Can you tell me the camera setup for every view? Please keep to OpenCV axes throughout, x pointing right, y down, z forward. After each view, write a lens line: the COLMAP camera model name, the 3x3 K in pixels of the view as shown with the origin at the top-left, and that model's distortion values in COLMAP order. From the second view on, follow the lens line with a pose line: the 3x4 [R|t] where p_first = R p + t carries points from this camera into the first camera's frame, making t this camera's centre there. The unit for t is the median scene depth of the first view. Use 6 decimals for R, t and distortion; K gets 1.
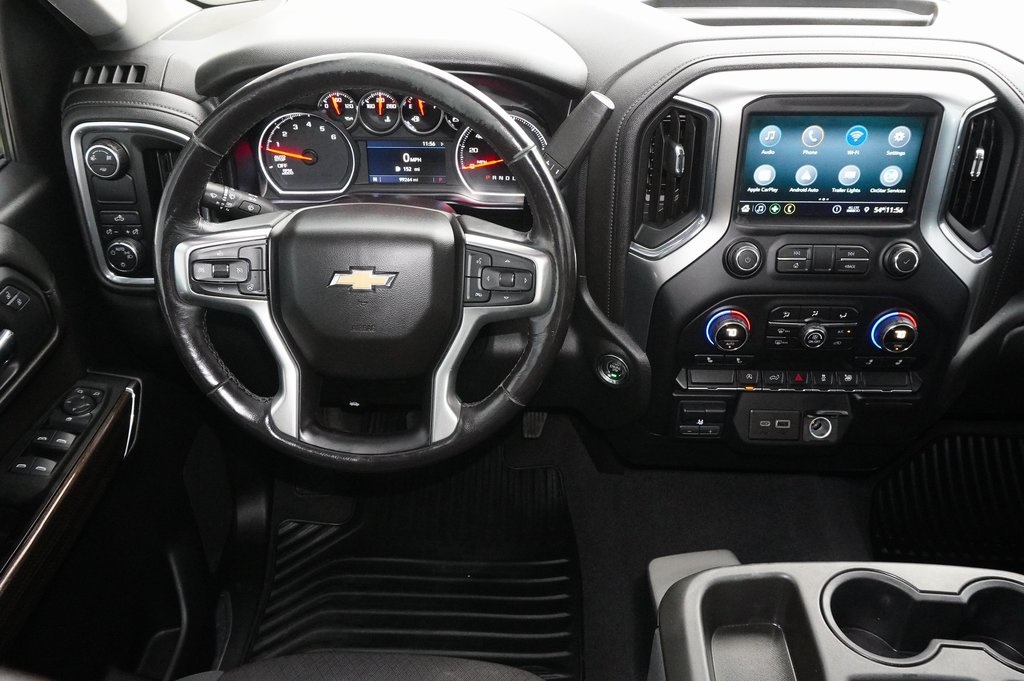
lens RADIAL K [[812.5, 0, 512.0], [0, 812.5, 340.5], [0, 0, 1]] dist [-0.004330, 0.007016]
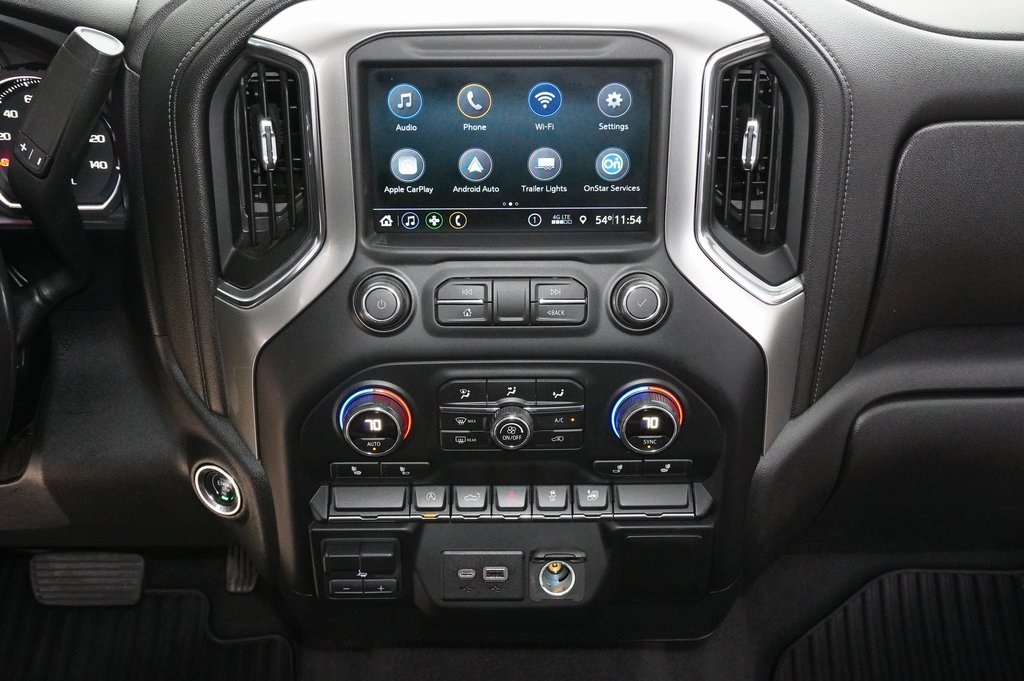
lens RADIAL K [[1113.7, 0, 512.0], [0, 1113.7, 340.5], [0, 0, 1]] dist [0.004176, 0.024786]
pose [[0.999436, -0.015854, 0.029589, 0.343712], [0.018194, 0.996584, -0.080556, -0.003713], [-0.028211, 0.081049, 0.996311, 0.166034]]
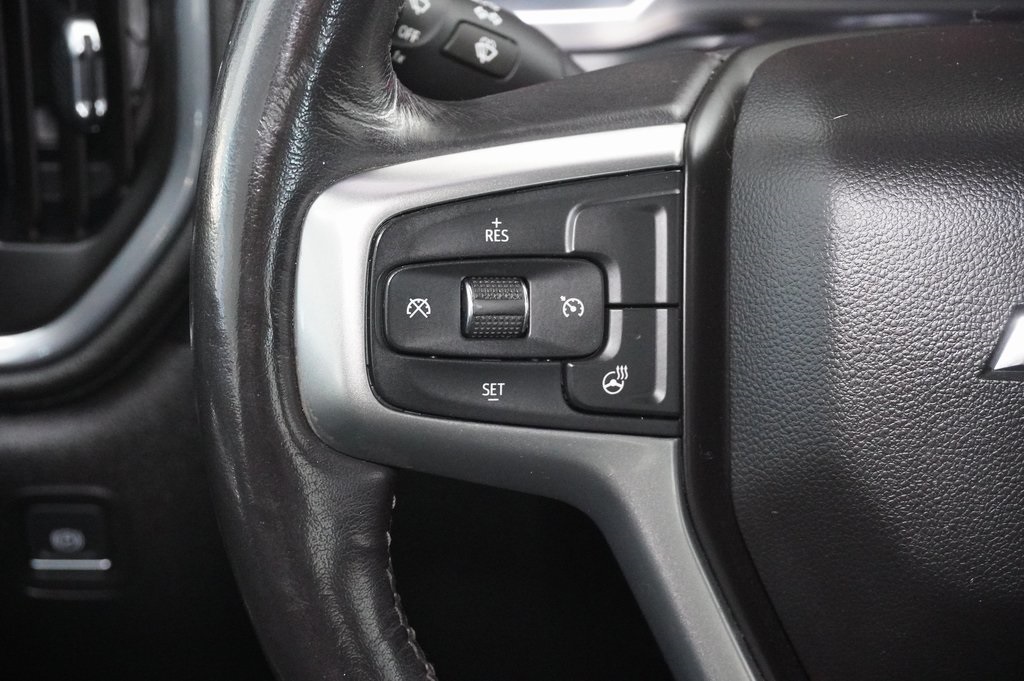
lens RADIAL K [[2208.6, 0, 512.0], [0, 2208.6, 340.5], [0, 0, 1]] dist [-0.045306, -0.101983]
pose [[0.998776, -0.008925, 0.048646, -0.319430], [0.012046, 0.997862, -0.064243, -0.030890], [-0.047969, 0.064751, 0.996748, 0.316473]]
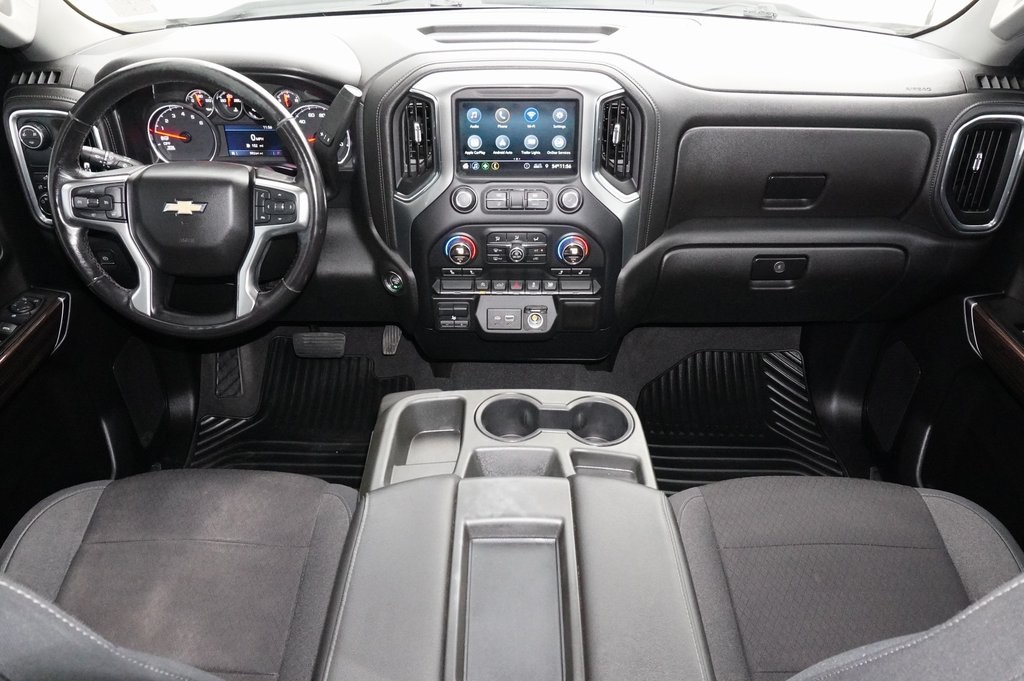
lens RADIAL K [[702.5, 0, 512.0], [0, 702.5, 340.5], [0, 0, 1]] dist [-0.031093, 0.039536]
pose [[0.999917, -0.007377, 0.010558, 0.344055], [0.007268, 0.999920, 0.010306, 0.137767], [-0.010634, -0.010229, 0.999891, -0.269876]]
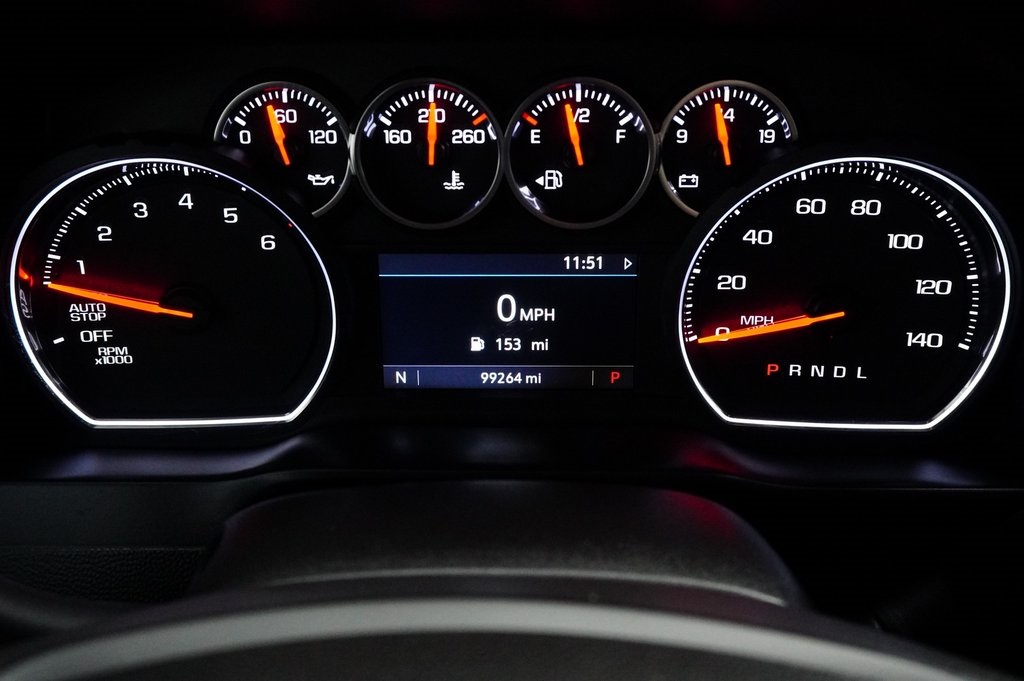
lens RADIAL K [[960.1, 0, 512.0], [0, 960.1, 340.5], [0, 0, 1]] dist [-0.005728, 0.012805]
pose [[0.999925, -0.006928, 0.010138, -0.145651], [0.008526, 0.985885, -0.167205, -0.168910], [-0.008837, 0.167279, 0.985870, 0.715327]]
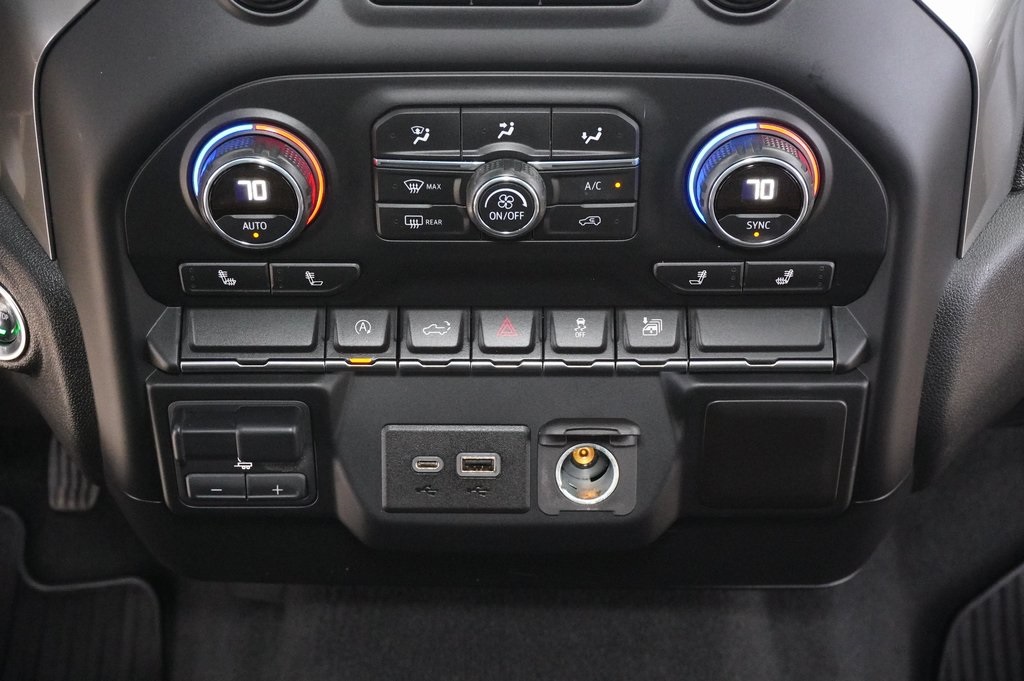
lens RADIAL K [[1646.3, 0, 512.0], [0, 1646.3, 340.5], [0, 0, 1]] dist [0.019837, 0.049589]
pose [[0.999772, -0.012982, 0.016936, 0.357103], [0.012578, 0.999640, 0.023709, 0.035880], [-0.017238, -0.023490, 0.999575, 0.323207]]
